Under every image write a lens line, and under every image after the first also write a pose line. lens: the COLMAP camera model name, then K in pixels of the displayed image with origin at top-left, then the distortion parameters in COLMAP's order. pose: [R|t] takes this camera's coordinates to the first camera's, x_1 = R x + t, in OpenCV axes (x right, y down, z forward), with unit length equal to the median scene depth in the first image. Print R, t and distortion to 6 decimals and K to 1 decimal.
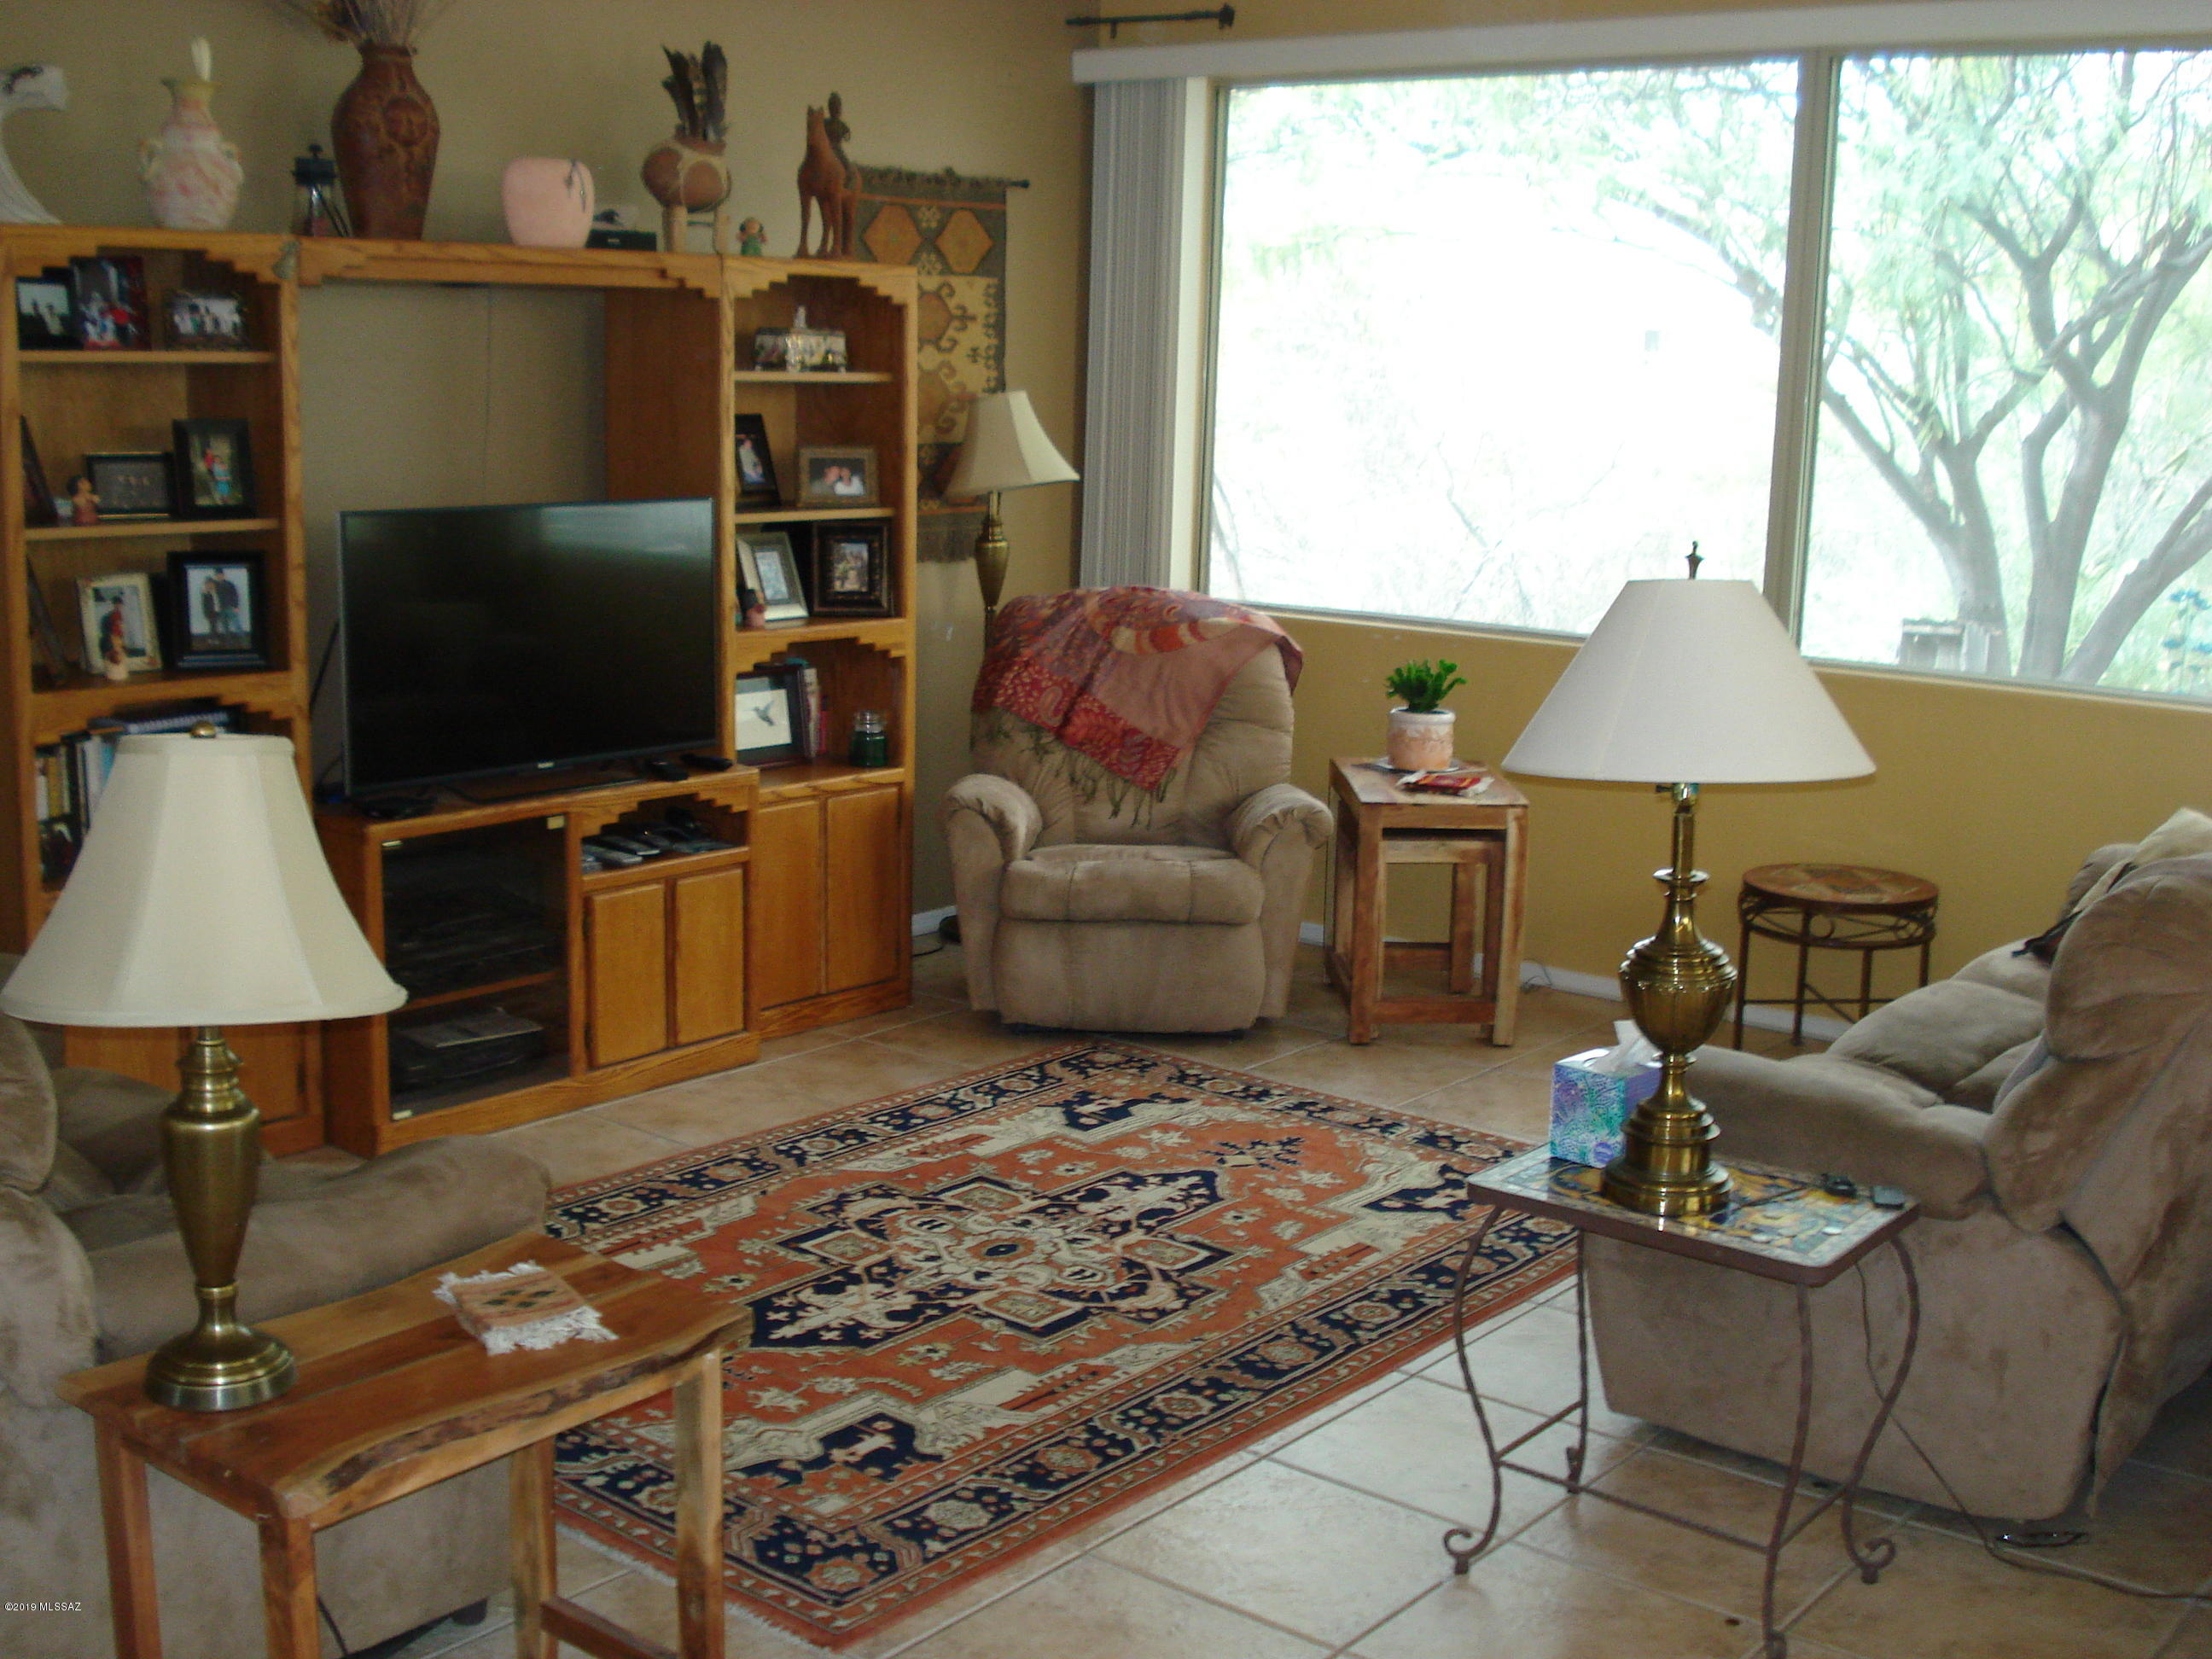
lens RADIAL K [[2514.3, 0, 1106.6], [0, 2514.3, 838.2], [0, 0, 1]] dist [-0.069119, -0.104226]
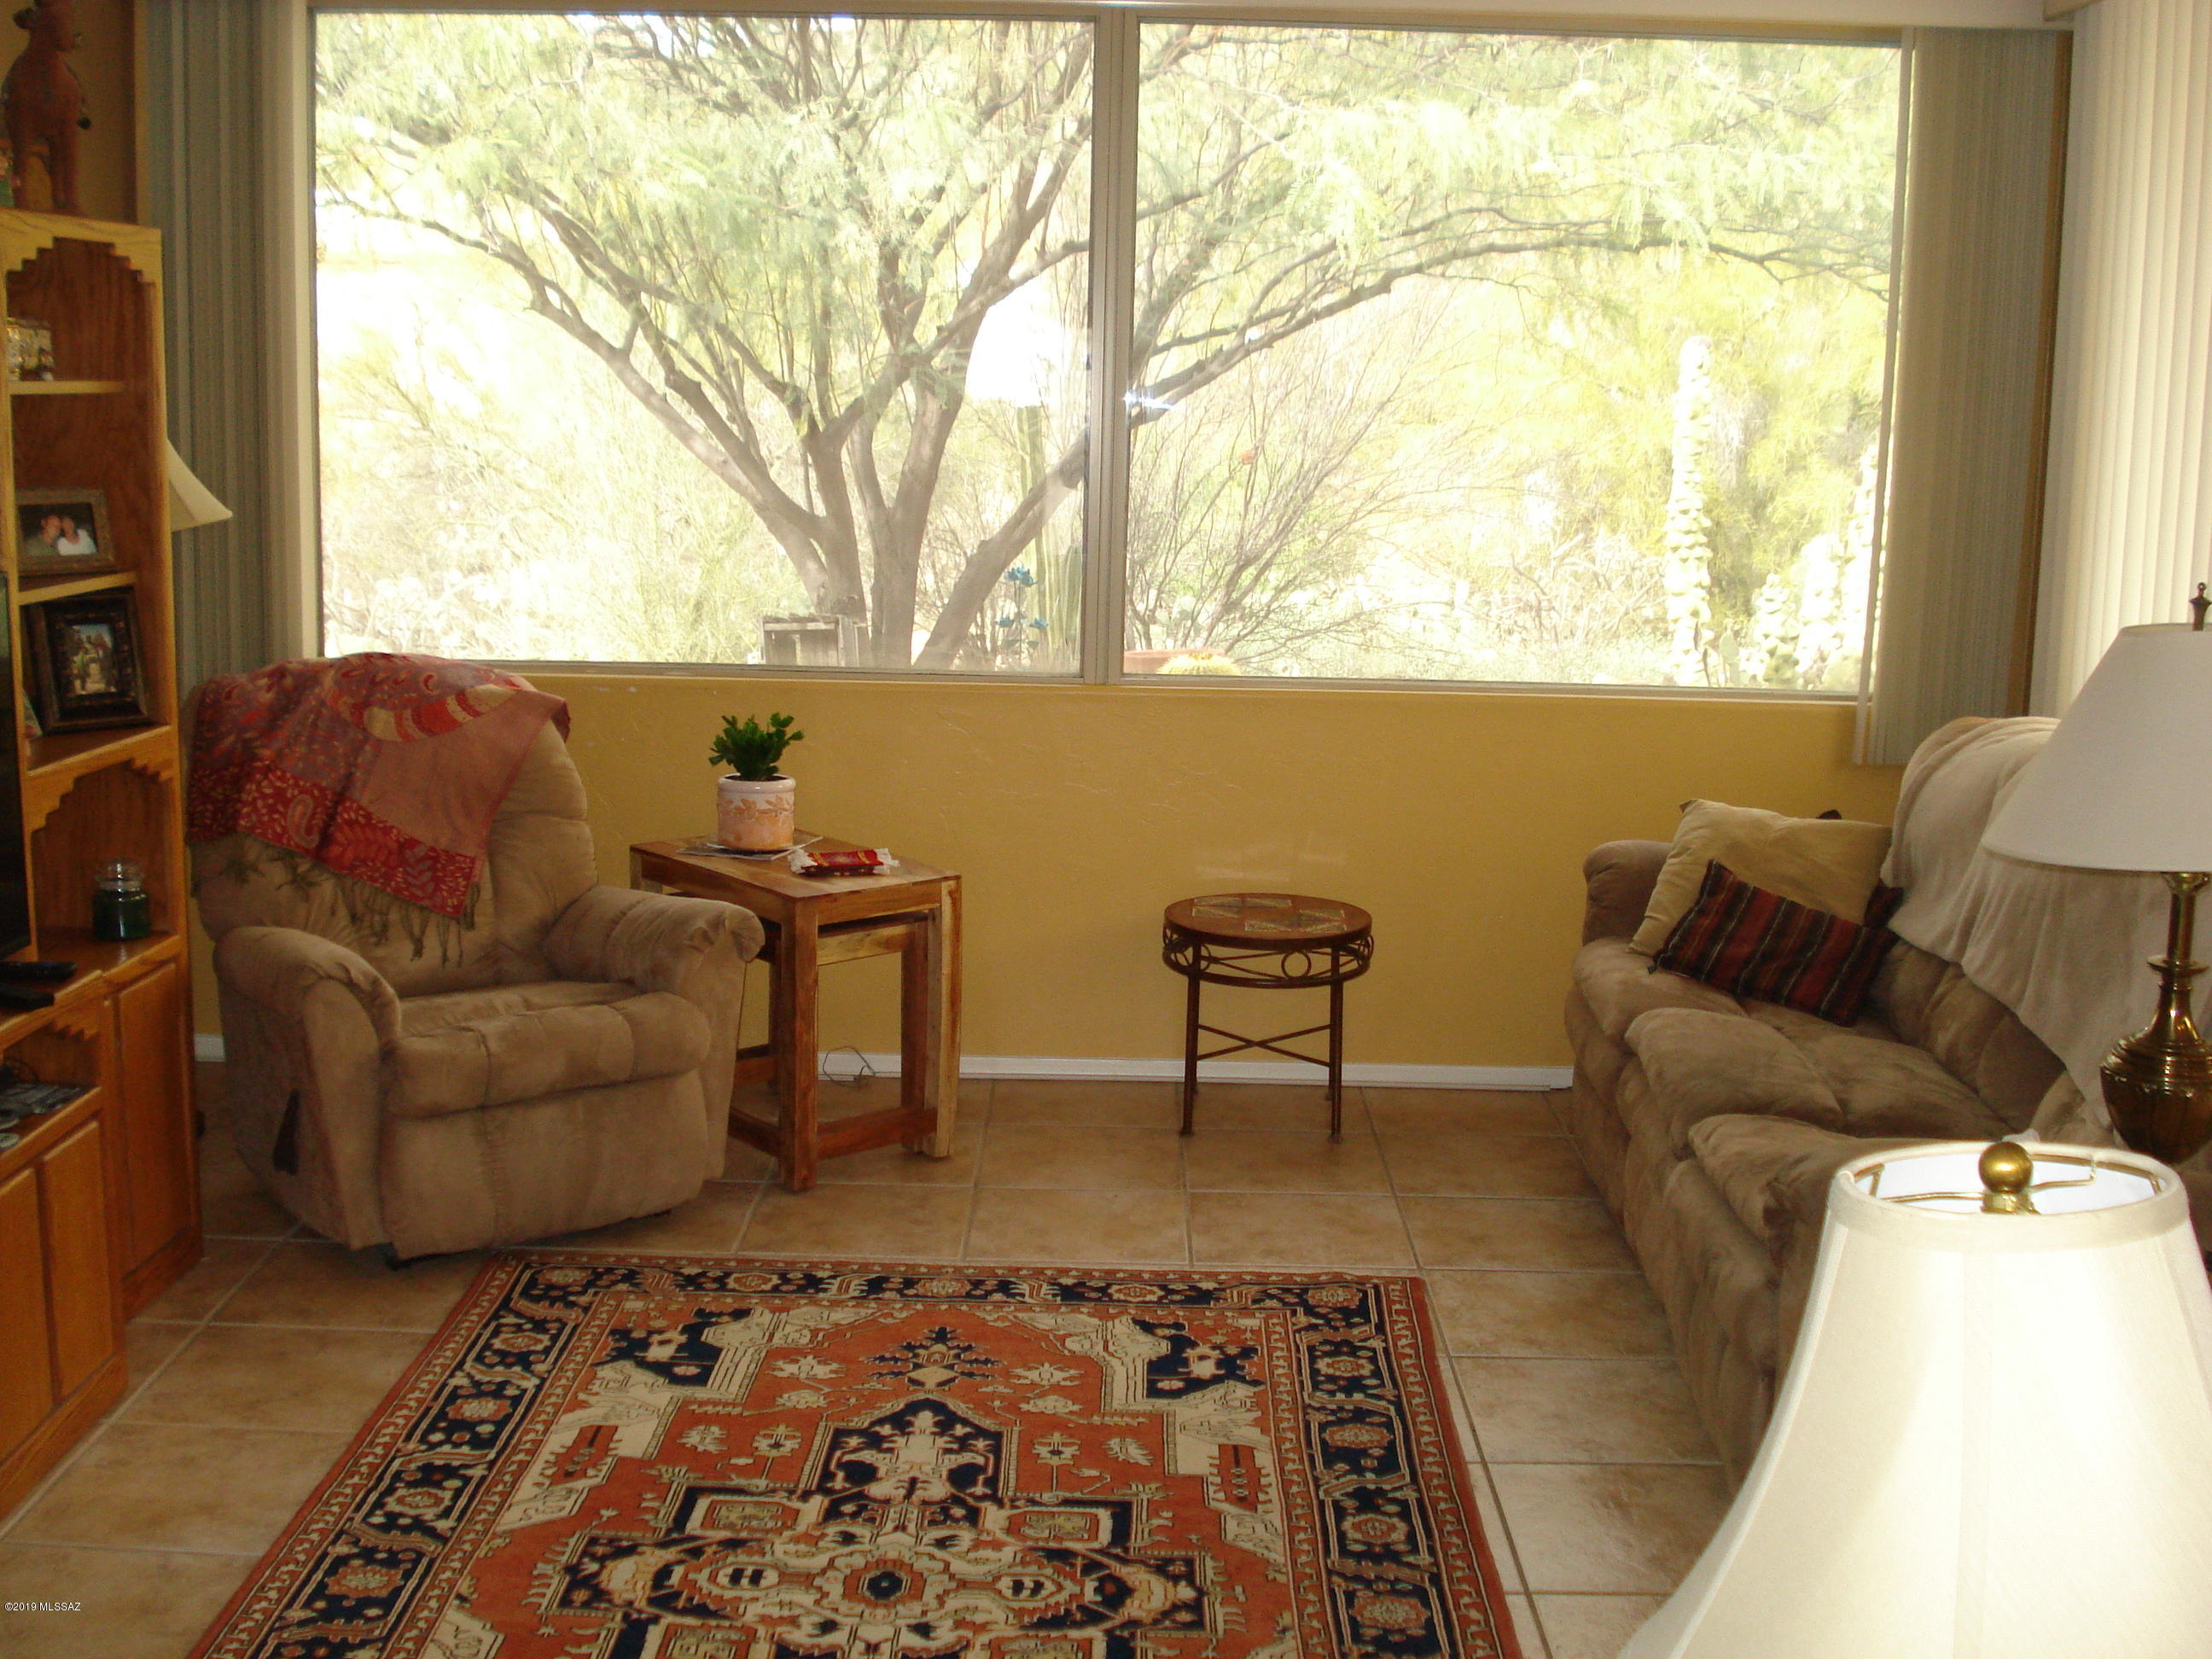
lens RADIAL K [[2514.3, 0, 1106.6], [0, 2514.3, 838.2], [0, 0, 1]] dist [-0.069119, -0.104226]
pose [[0.778709, -0.118809, 0.616034, -0.346205], [0.114650, 0.992319, 0.046454, -0.064970], [-0.616821, 0.034454, 0.786349, 0.321954]]
